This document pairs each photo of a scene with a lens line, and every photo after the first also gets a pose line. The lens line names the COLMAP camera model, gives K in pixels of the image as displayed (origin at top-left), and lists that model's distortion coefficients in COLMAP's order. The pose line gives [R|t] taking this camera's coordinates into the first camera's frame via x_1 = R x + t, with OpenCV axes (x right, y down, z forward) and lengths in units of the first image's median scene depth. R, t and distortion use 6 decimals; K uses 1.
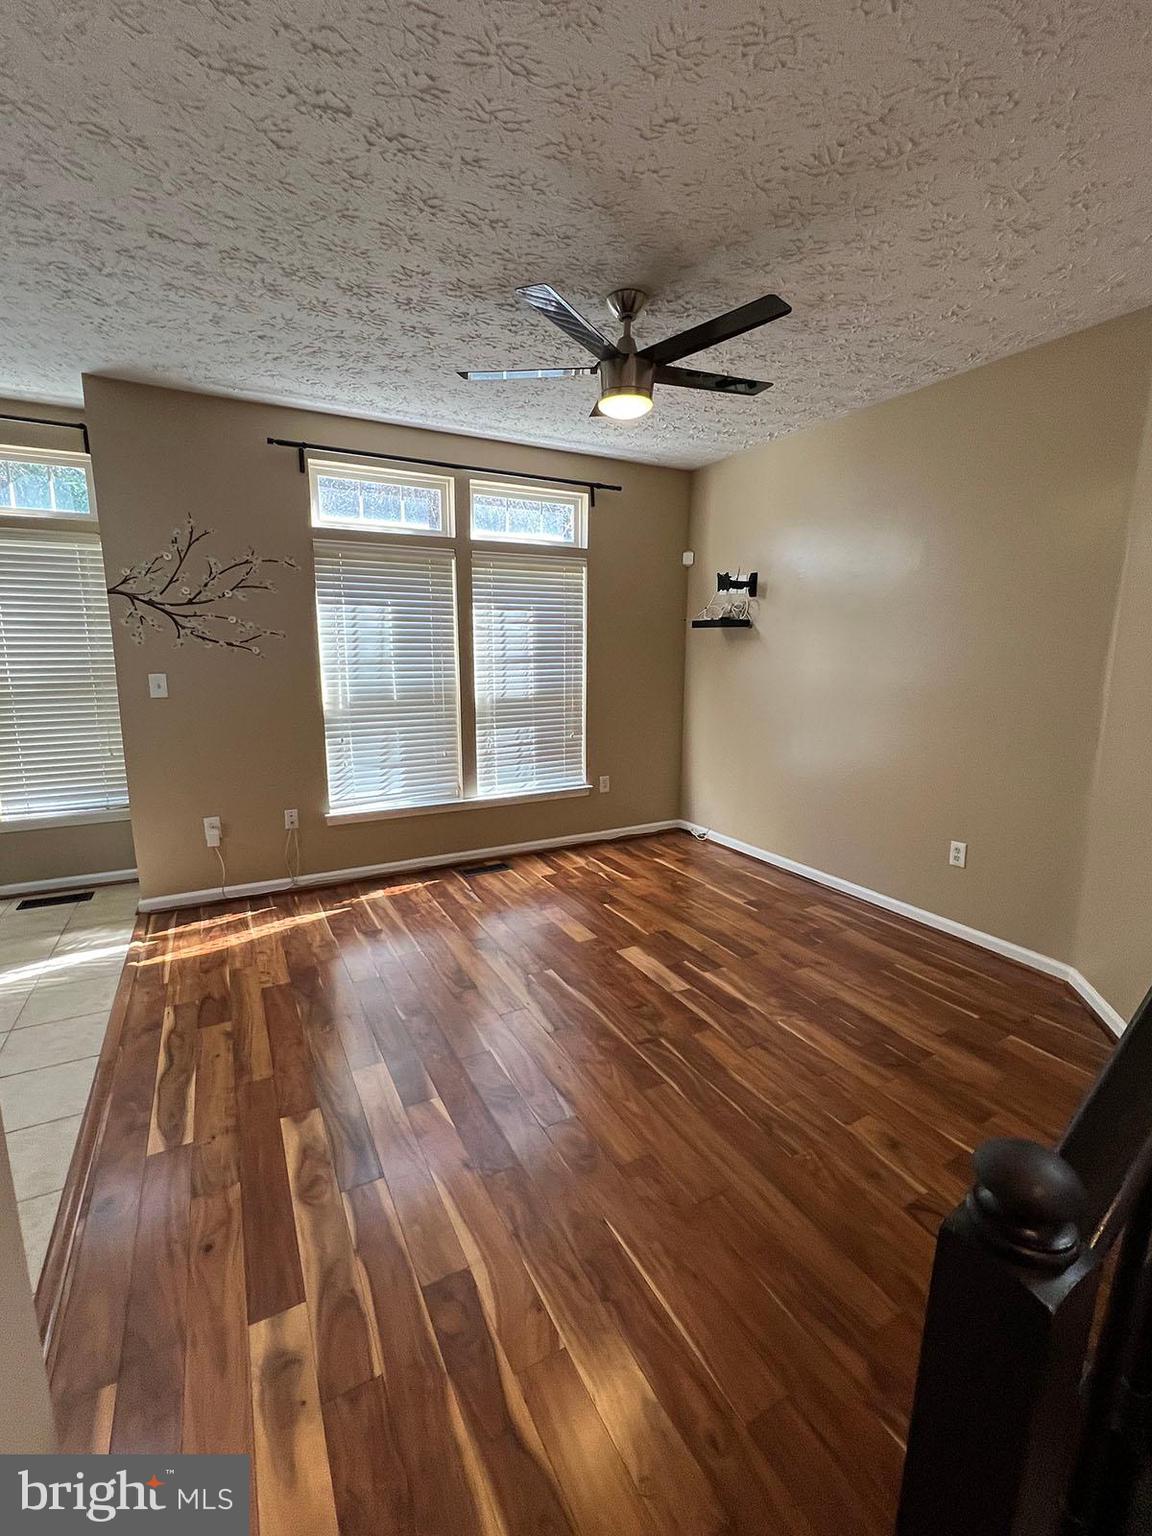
lens RADIAL K [[661.3, 0, 574.5], [0, 661.3, 765.2], [0, 0, 1]] dist [-0.003360, 0.000415]
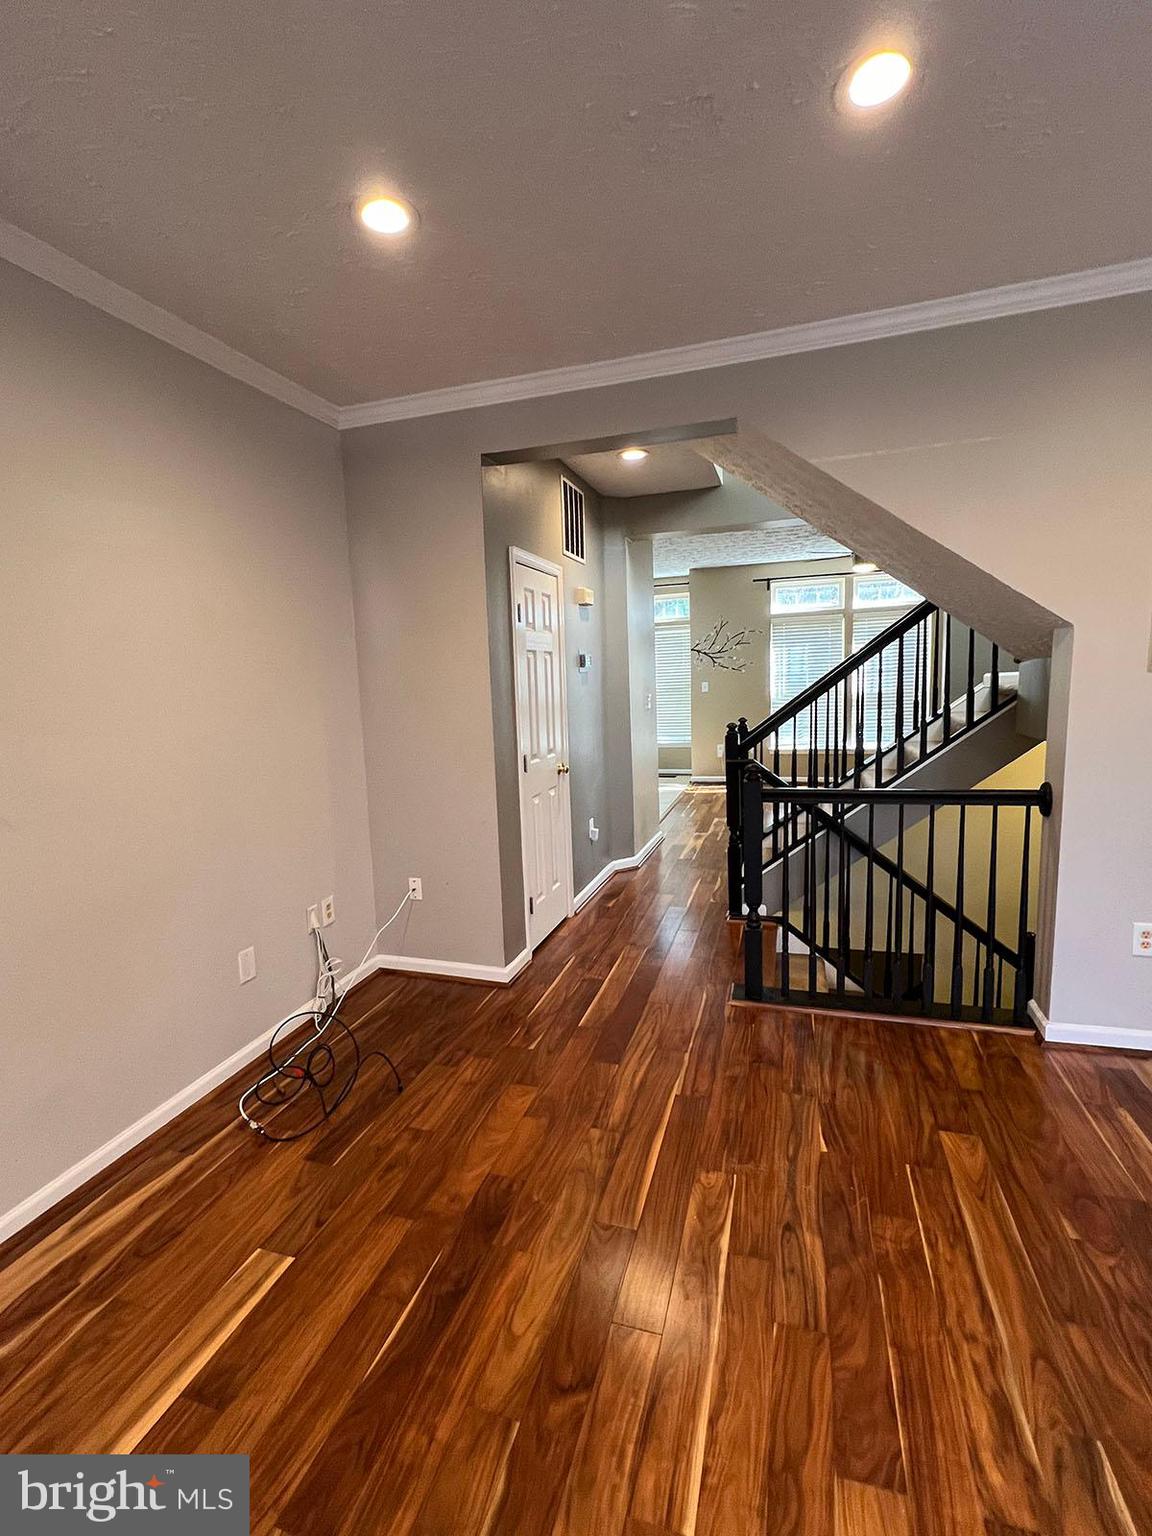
lens RADIAL K [[687.7, 0, 576.0], [0, 687.7, 768.0], [0, 0, 1]] dist [-0.002128, 0.000381]
pose [[0.697286, 0.066788, -0.713675, 0.886446], [-0.086119, 0.996243, 0.009091, 0.199527], [0.711601, 0.055122, 0.700418, -1.120757]]
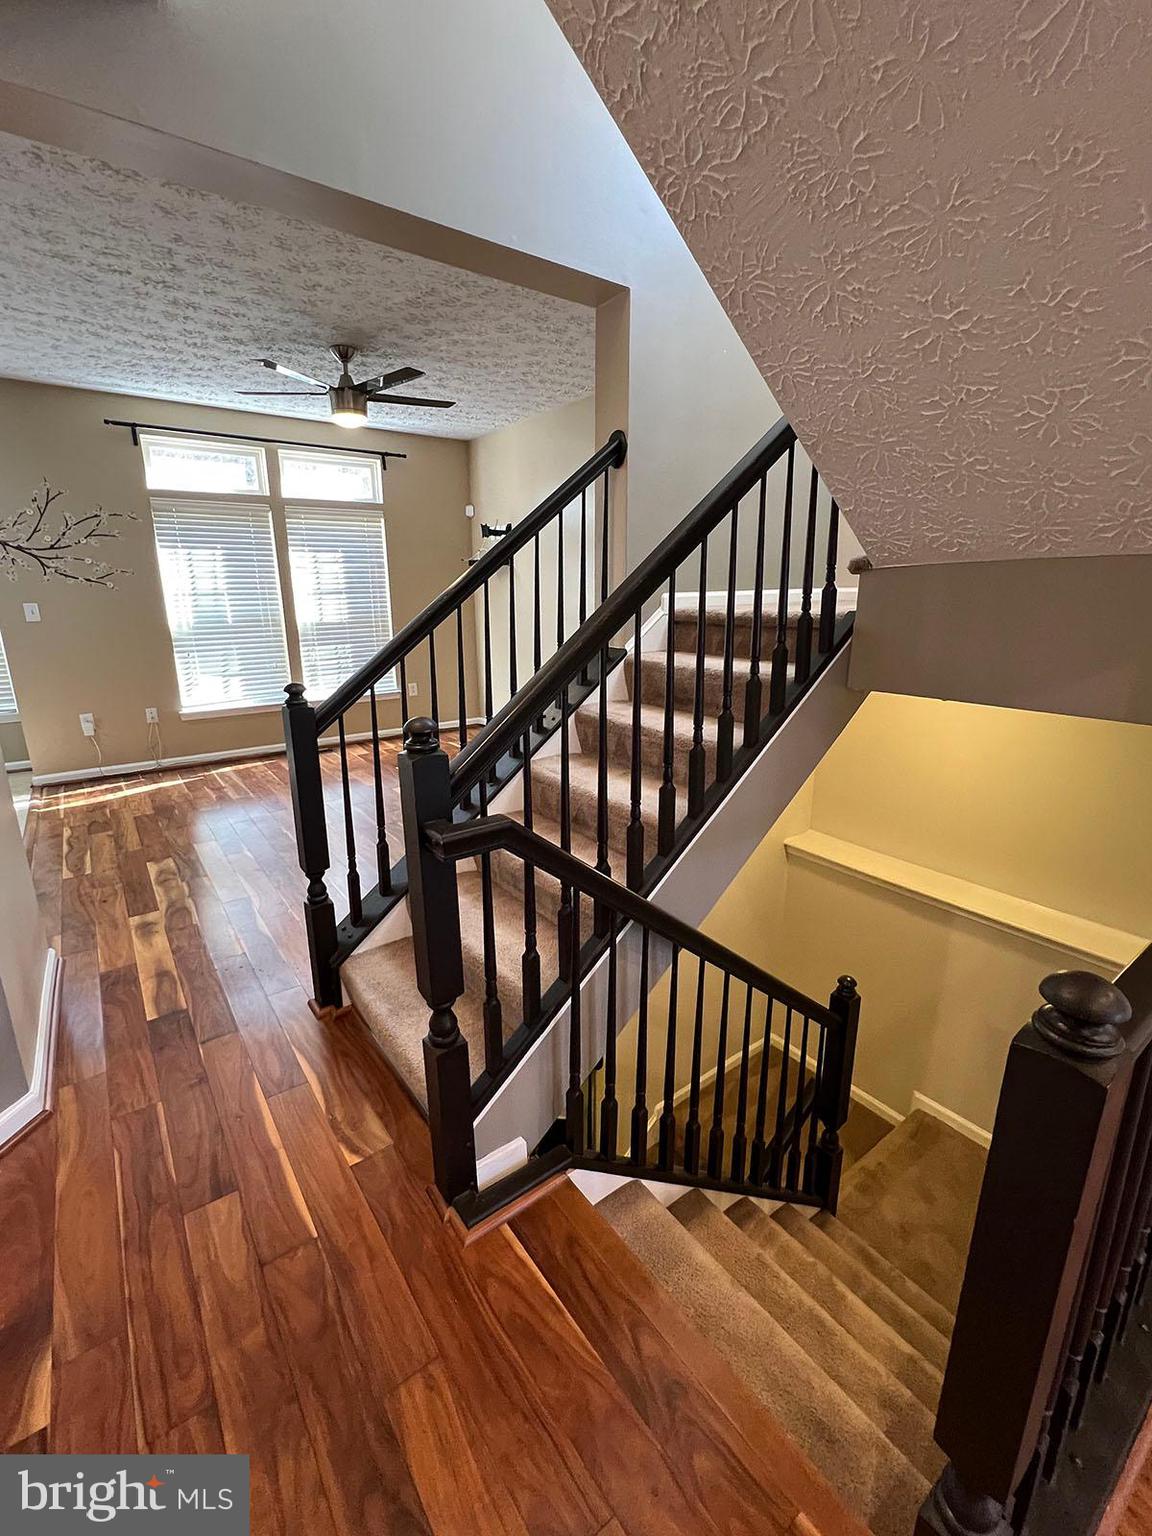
lens RADIAL K [[661.3, 0, 574.5], [0, 661.3, 765.2], [0, 0, 1]] dist [-0.003360, 0.000415]
pose [[0.989928, -0.044726, 0.134322, 0.260290], [0.033253, 0.995698, 0.086480, 0.109299], [-0.137612, -0.081143, 0.987157, -0.491102]]
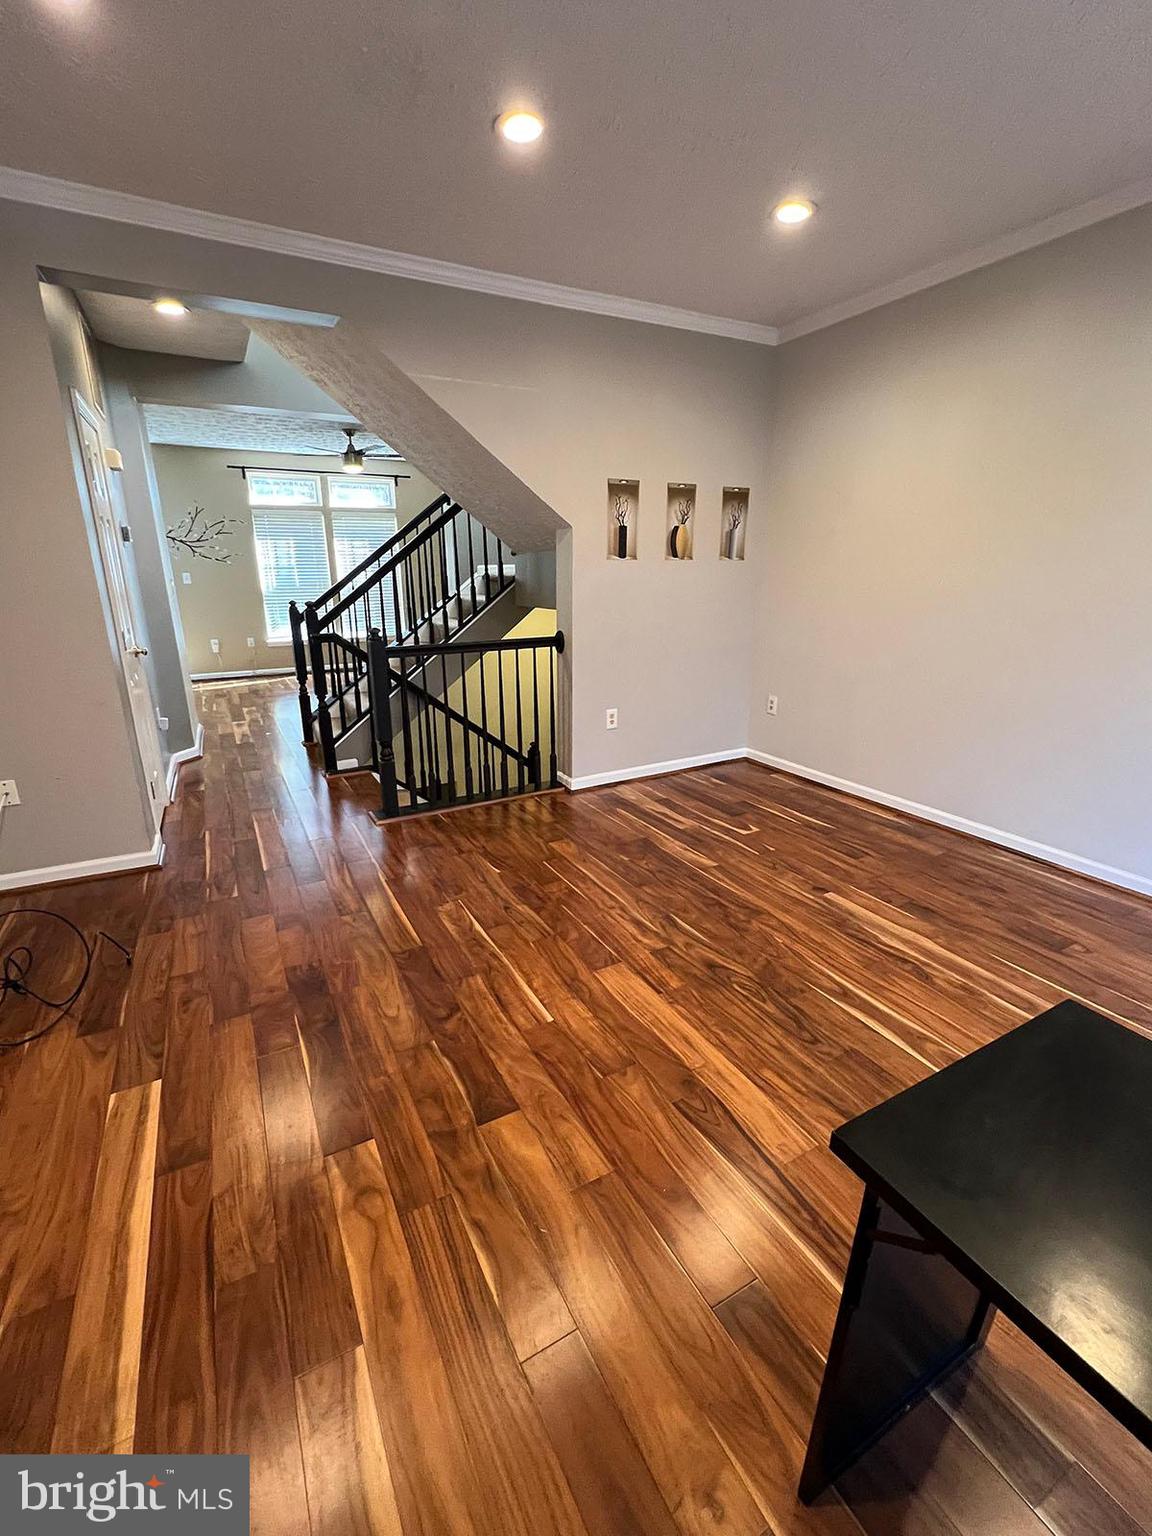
lens RADIAL K [[661.3, 0, 574.5], [0, 661.3, 765.2], [0, 0, 1]] dist [-0.003360, 0.000415]
pose [[0.999962, -0.008613, 0.001604, 0.726466], [0.008375, 0.993458, 0.113891, 0.282138], [-0.002574, -0.113873, 0.993492, -1.394416]]
